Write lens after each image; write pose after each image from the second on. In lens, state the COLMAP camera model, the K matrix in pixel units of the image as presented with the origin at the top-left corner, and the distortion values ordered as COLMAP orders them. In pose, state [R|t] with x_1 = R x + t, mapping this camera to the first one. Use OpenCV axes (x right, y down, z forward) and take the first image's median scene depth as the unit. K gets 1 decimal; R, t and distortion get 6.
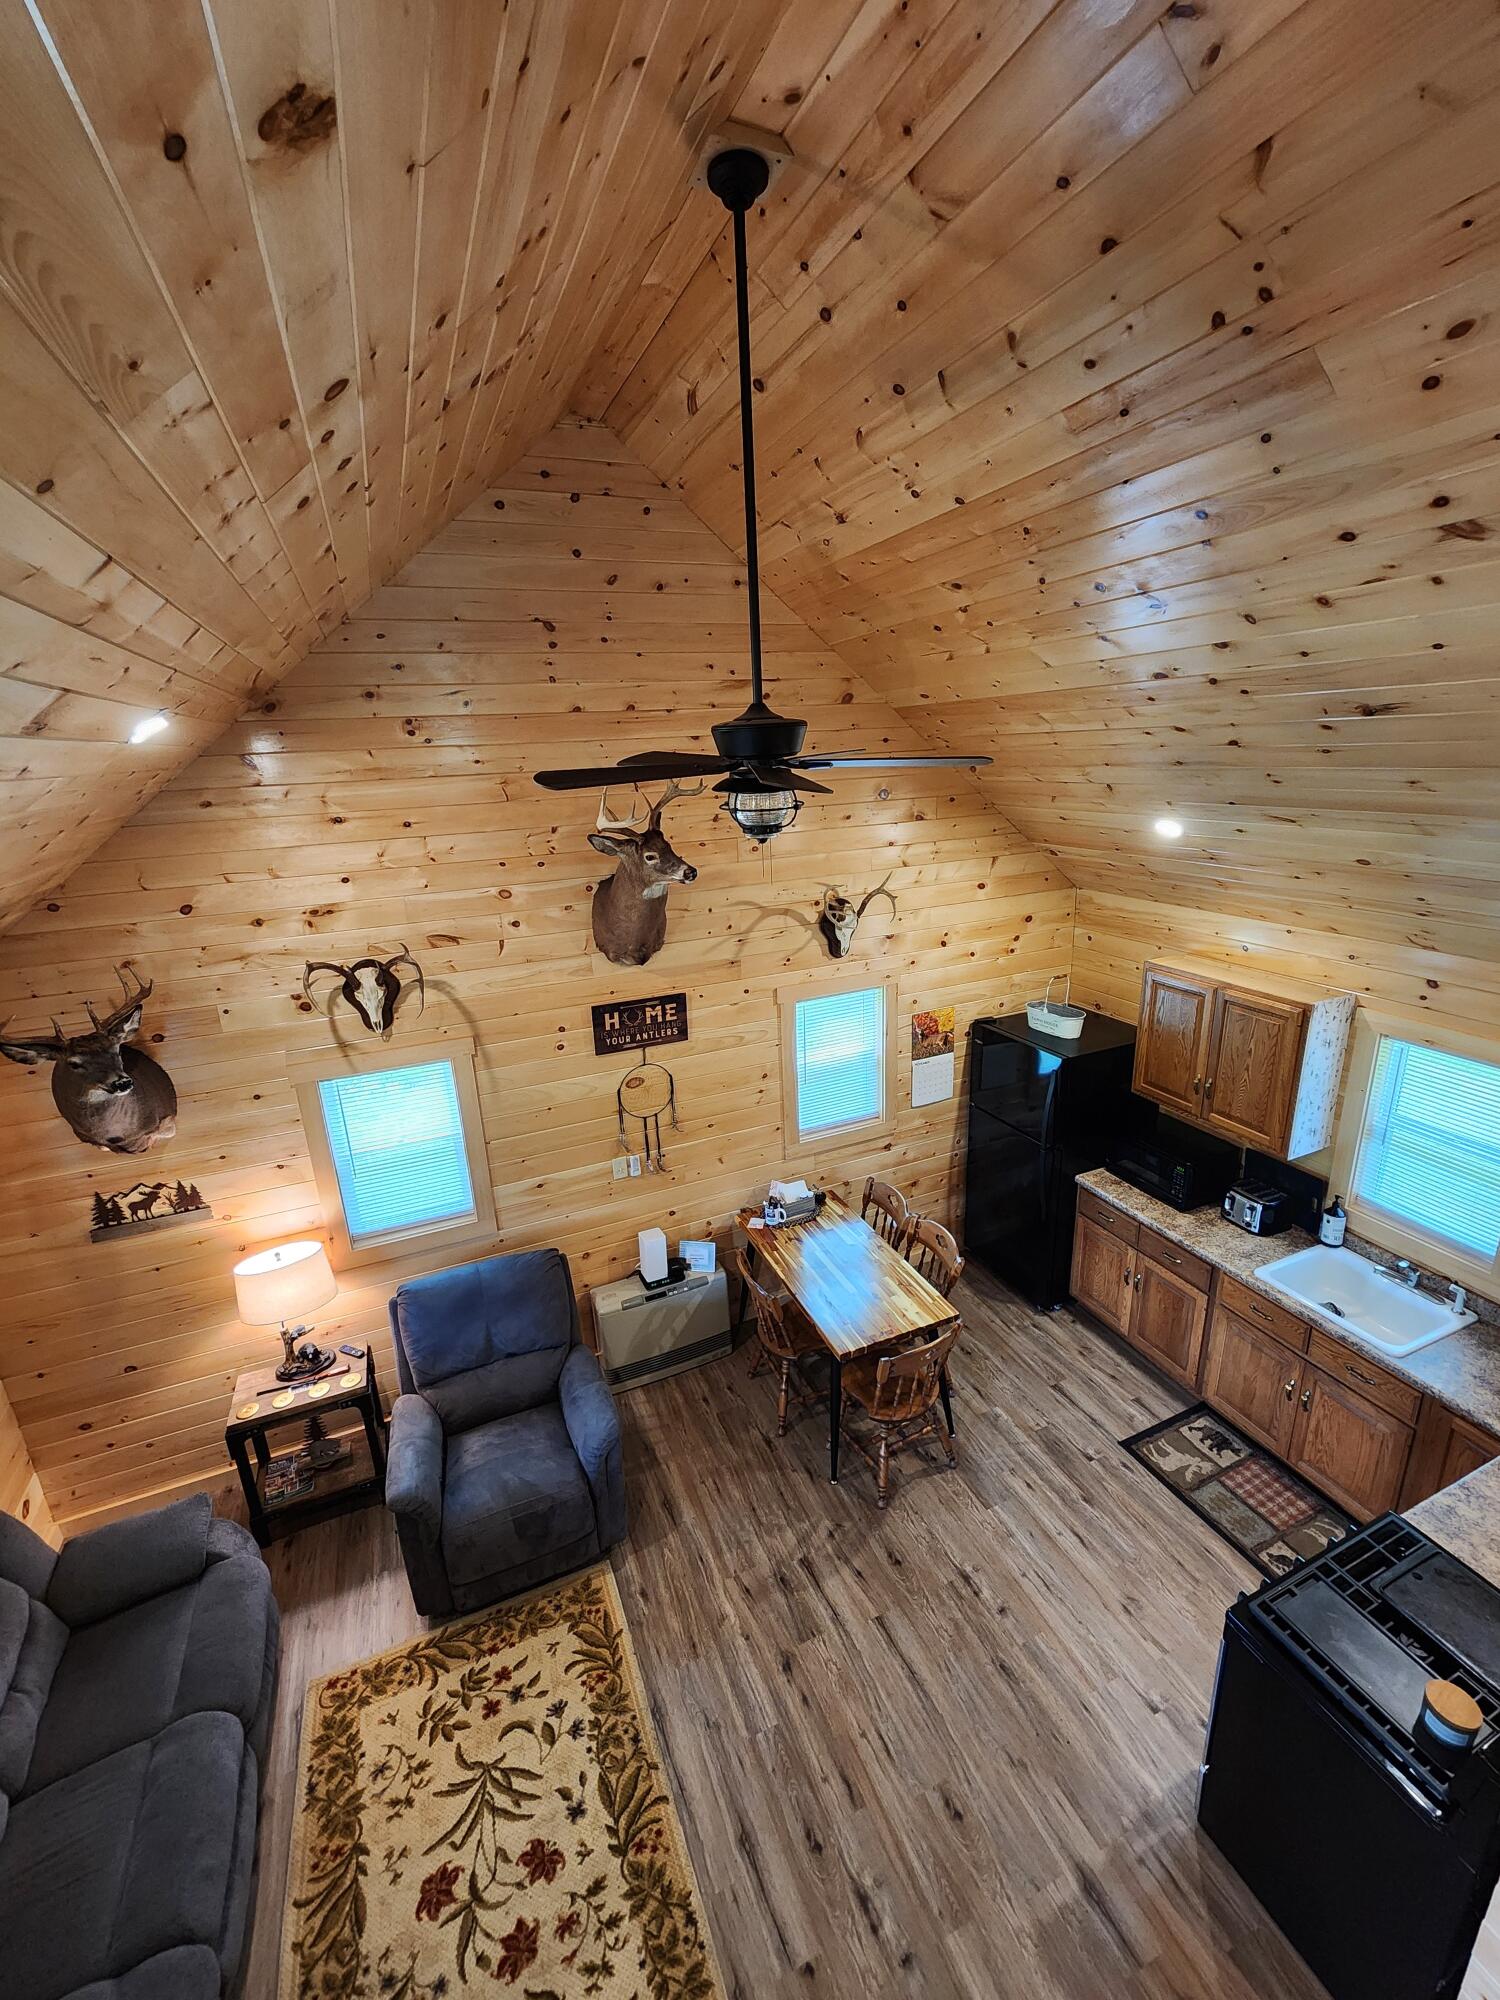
lens RADIAL K [[822.8, 0, 745.1], [0, 822.8, 1000.5], [0, 0, 1]] dist [0.003393, -0.000711]
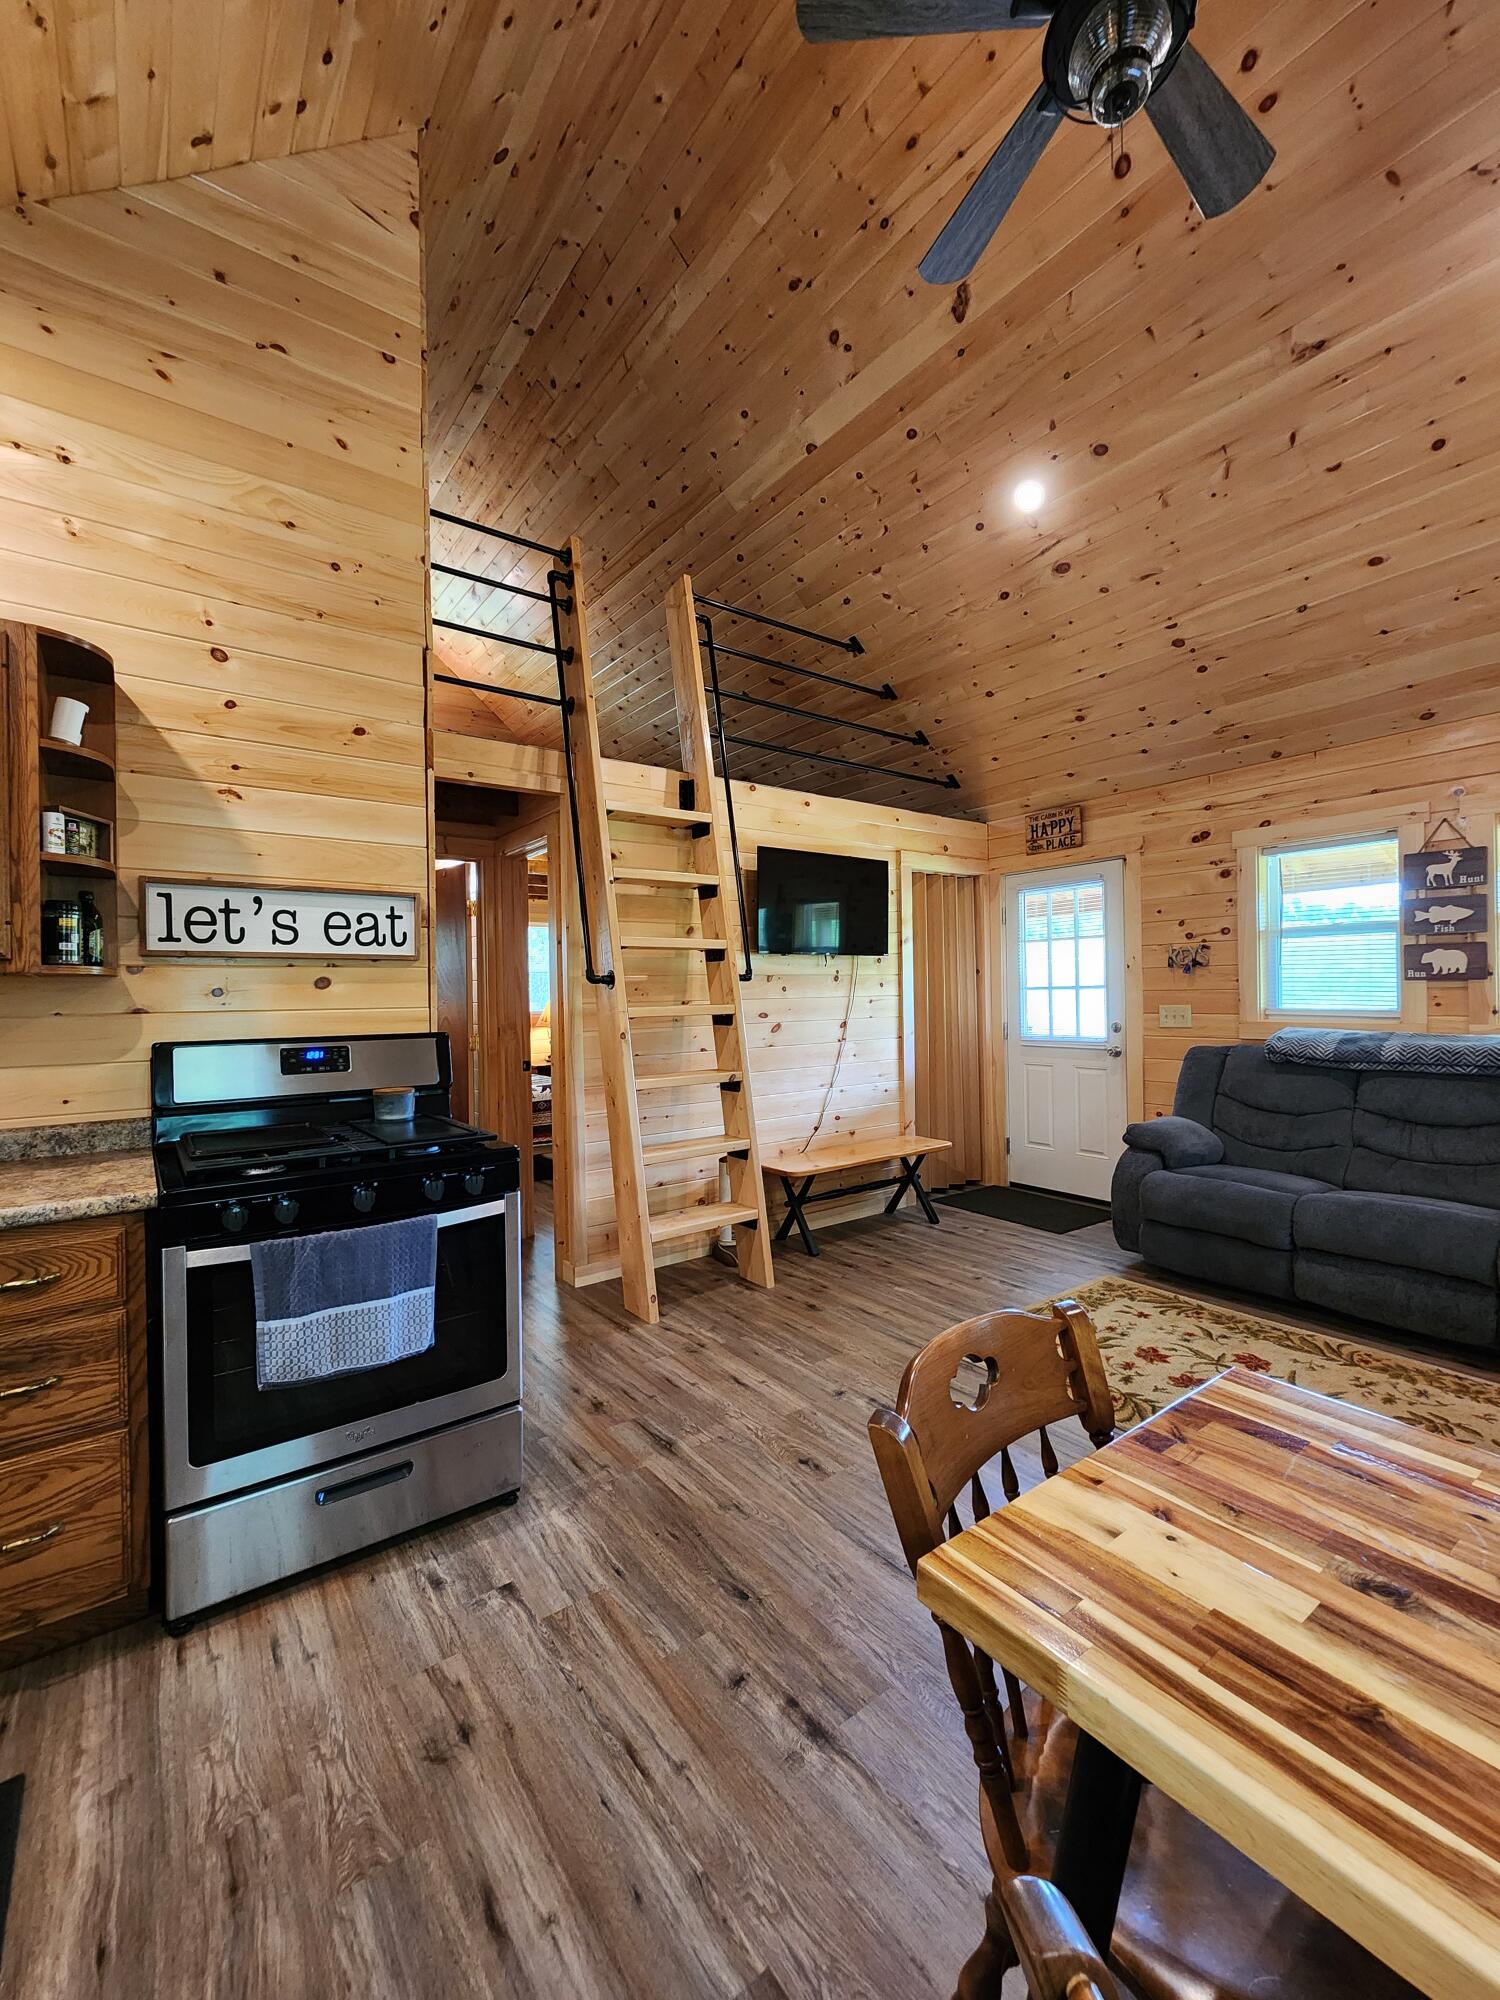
lens RADIAL K [[822.8, 0, 743.5], [0, 822.8, 995.2], [0, 0, 1]] dist [0.003393, -0.000711]
pose [[-0.970613, 0.059084, -0.233280, 0.520638], [-0.014048, 0.953826, 0.300030, 0.299786], [0.240236, 0.294490, -0.924966, 1.738724]]
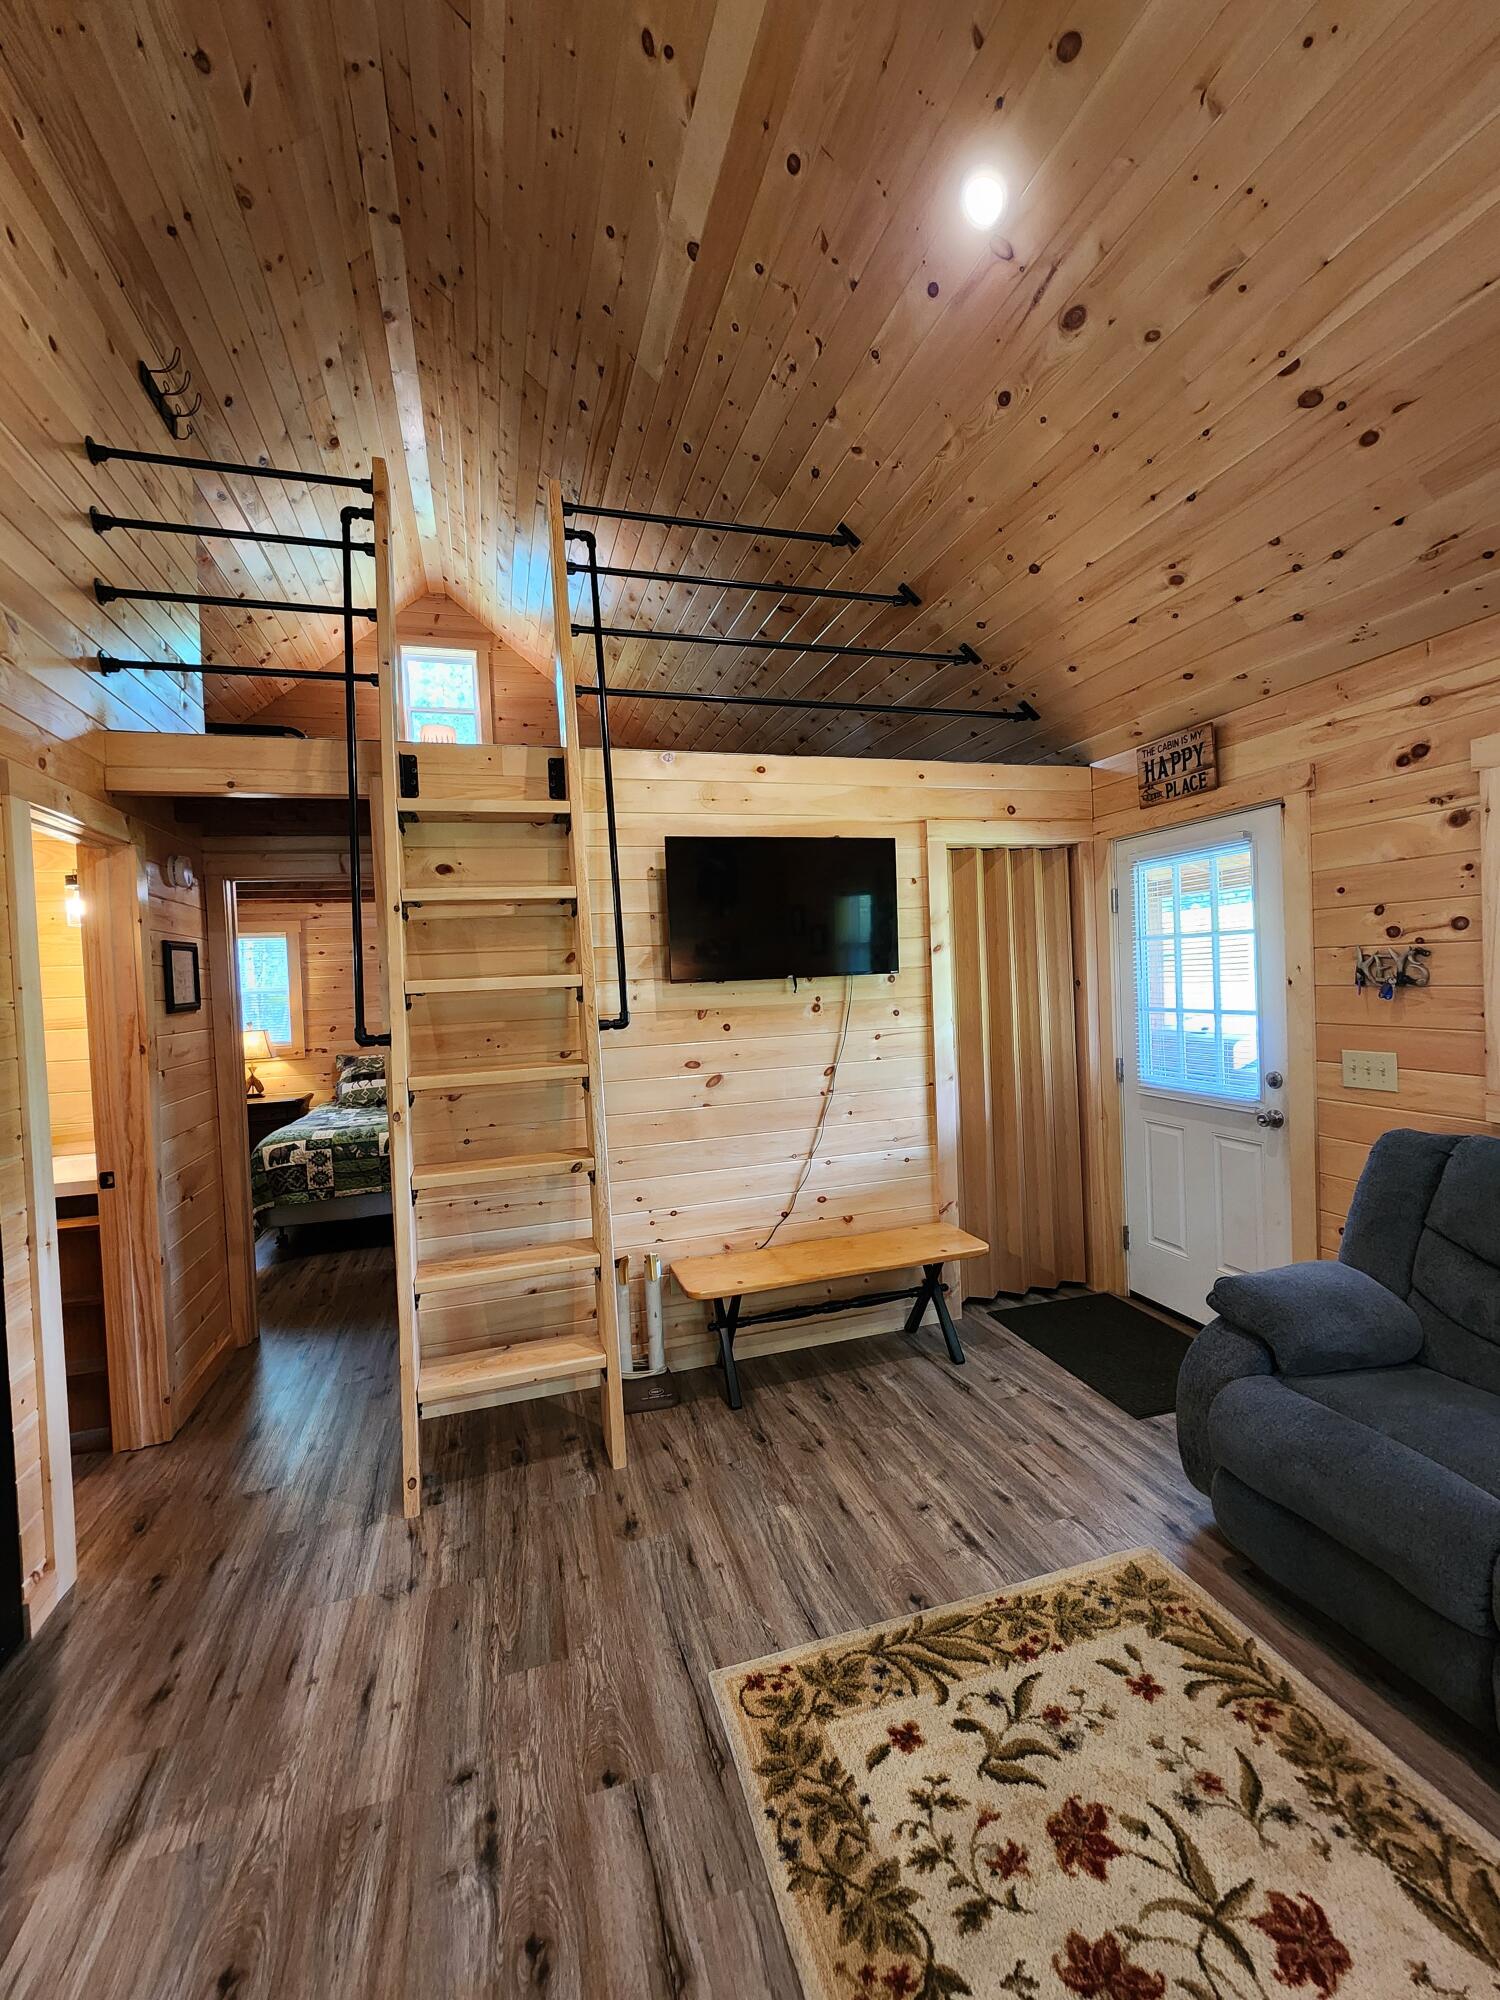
lens RADIAL K [[822.8, 0, 745.5], [0, 822.8, 994.8], [0, 0, 1]] dist [0.003393, -0.000711]
pose [[-0.991022, 0.082555, 0.105168, -0.143301], [0.111916, 0.942565, 0.314715, 0.361952], [-0.073147, 0.323660, -0.943342, 1.329599]]
